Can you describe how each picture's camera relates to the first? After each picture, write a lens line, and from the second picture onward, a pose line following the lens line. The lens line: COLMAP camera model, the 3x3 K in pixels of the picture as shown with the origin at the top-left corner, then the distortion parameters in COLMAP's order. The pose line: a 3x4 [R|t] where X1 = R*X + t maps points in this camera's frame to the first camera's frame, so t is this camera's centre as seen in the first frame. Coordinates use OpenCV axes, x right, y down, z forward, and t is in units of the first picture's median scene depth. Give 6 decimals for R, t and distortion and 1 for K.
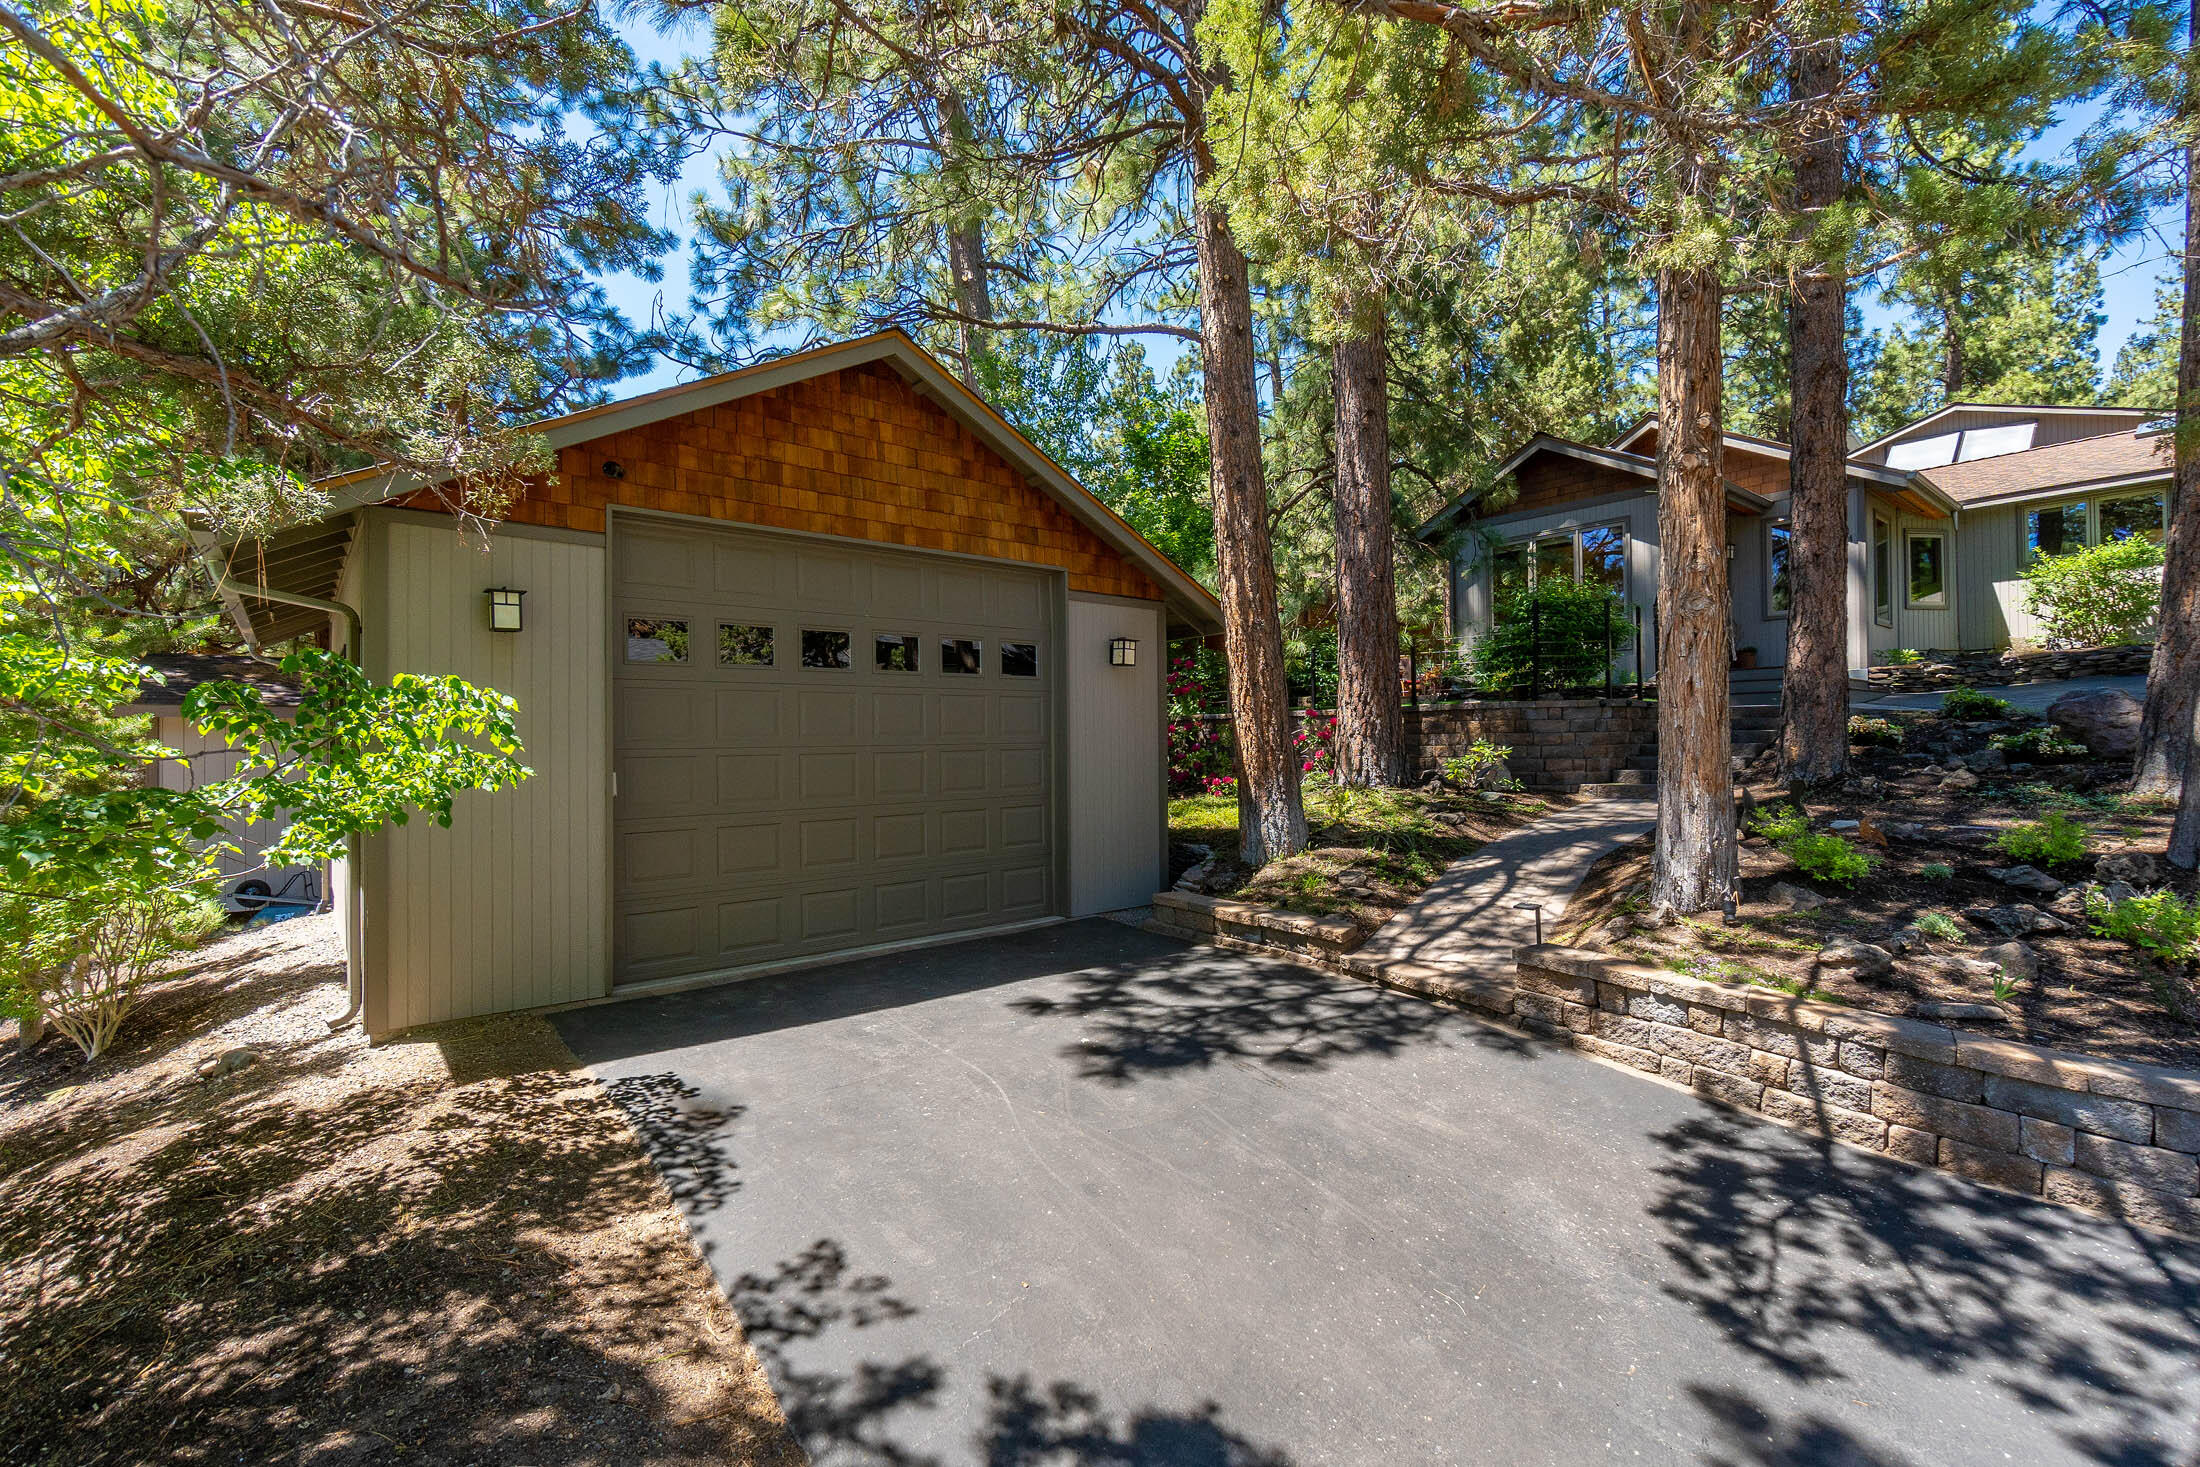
lens RADIAL K [[934.1, 0, 1100.0], [0, 934.1, 733.5], [0, 0, 1]] dist [-0.002784, -0.000008]
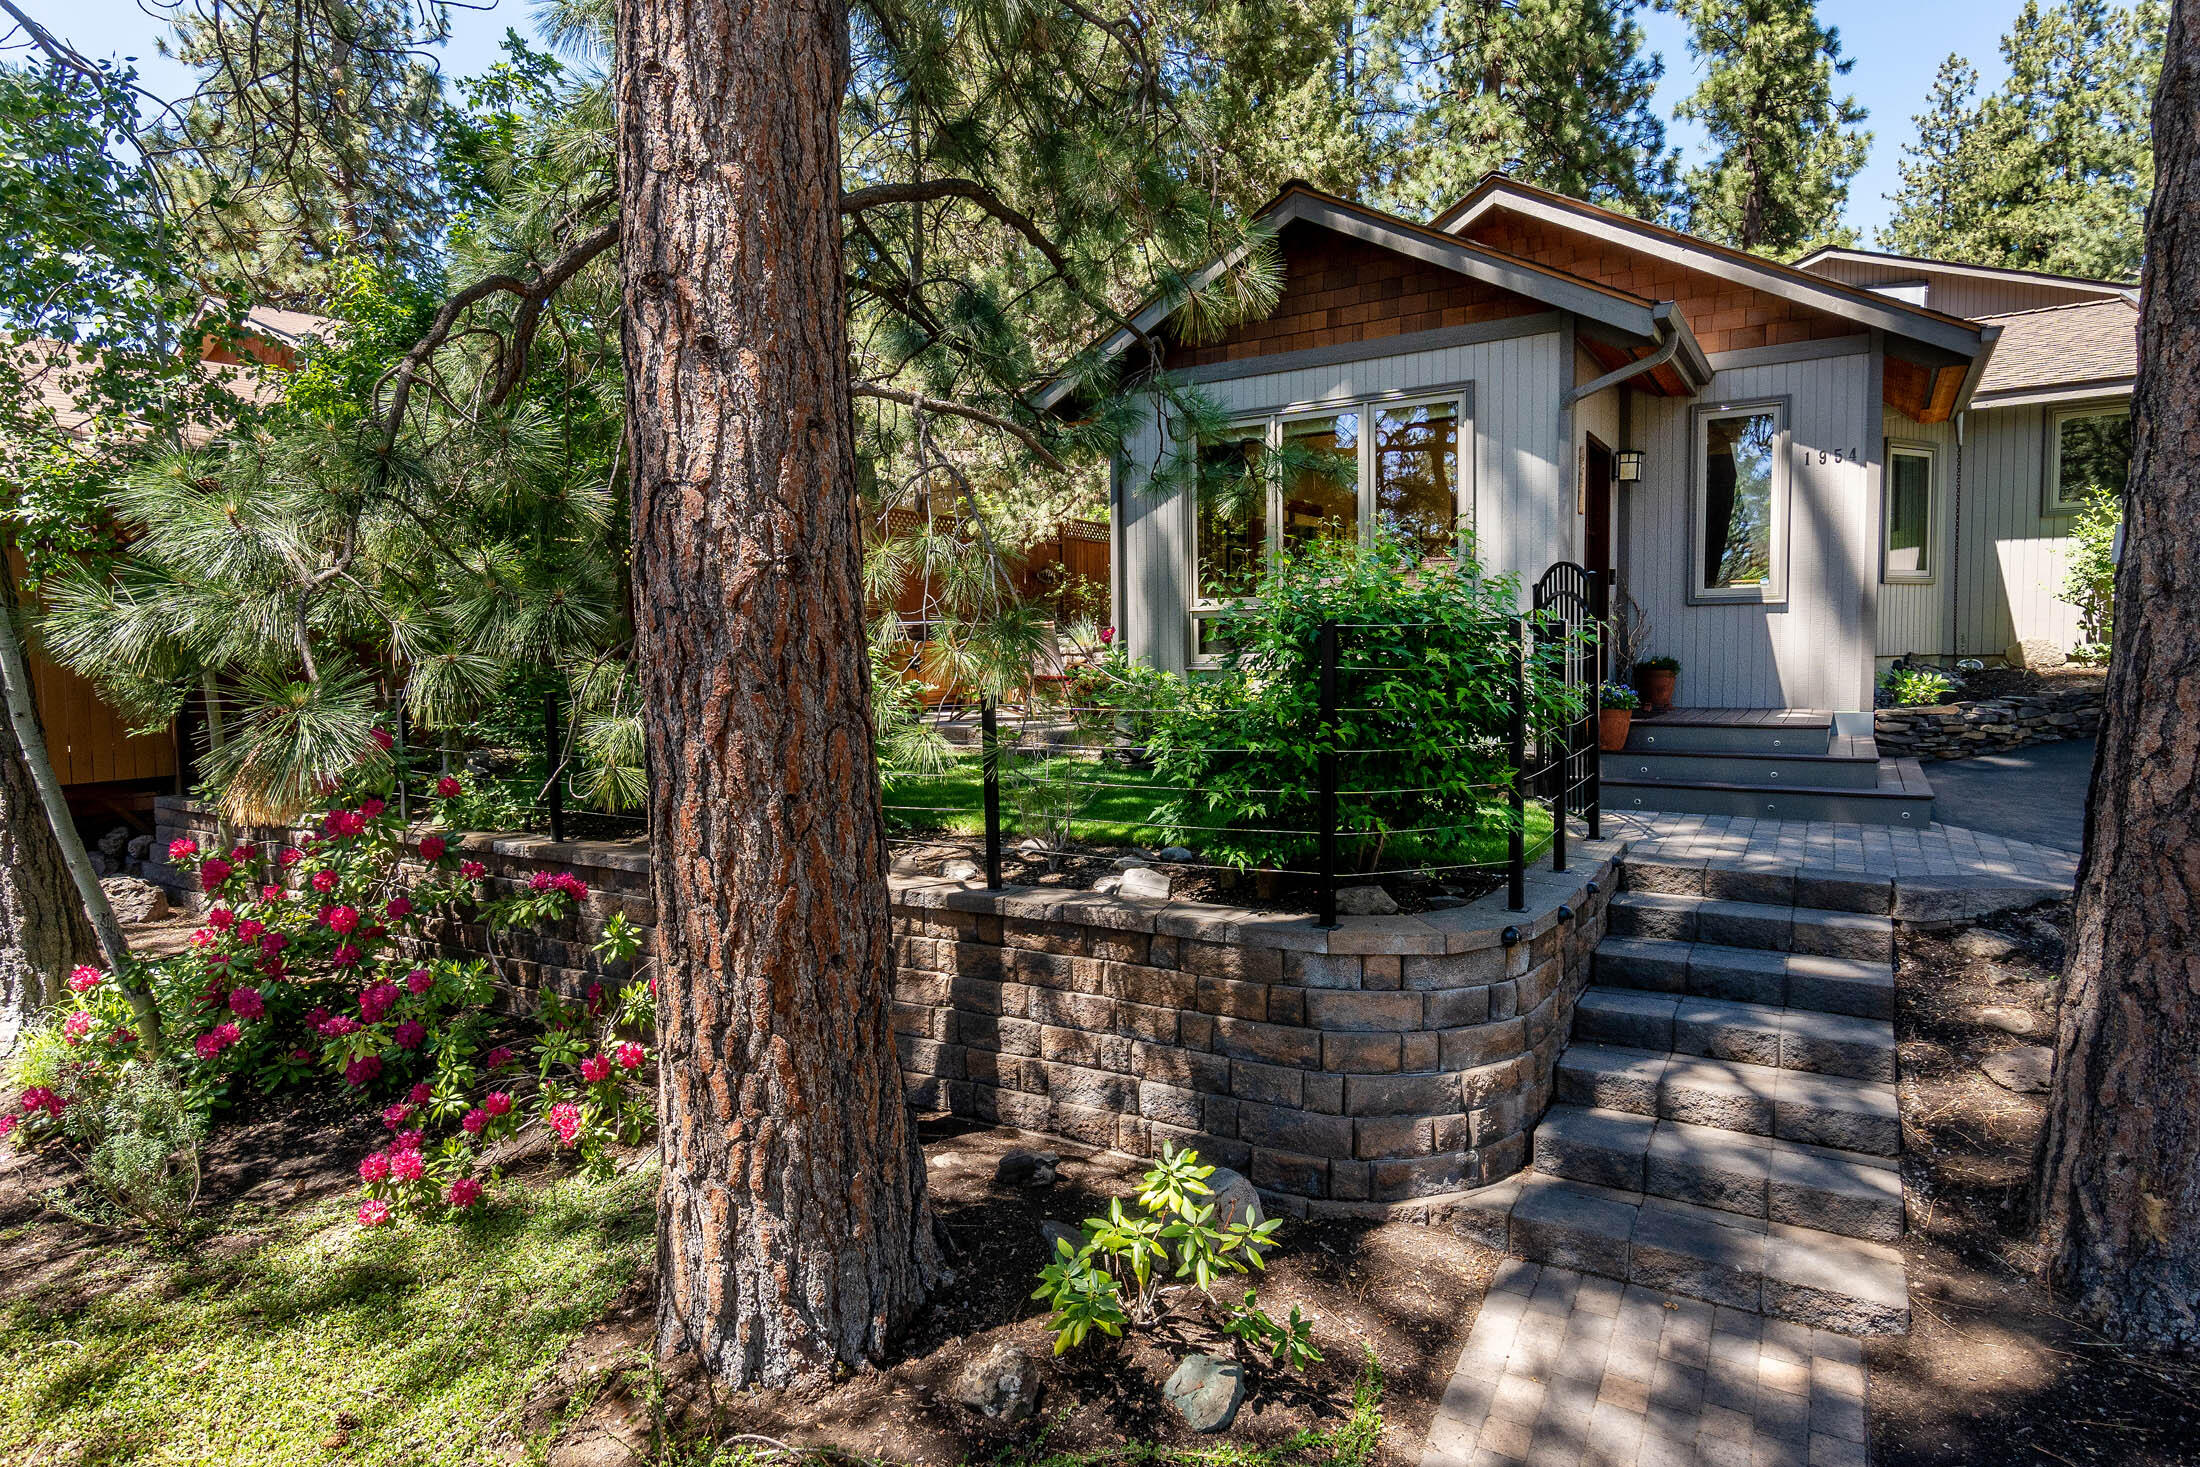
lens RADIAL K [[1222.3, 0, 1102.7], [0, 1222.3, 745.7], [0, 0, 1]] dist [0.001086, 0.001516]
pose [[0.946854, -0.027841, 0.320456, 0.195388], [0.002226, 0.996790, 0.080024, -0.102349], [-0.321655, -0.075058, 0.943877, 0.475382]]
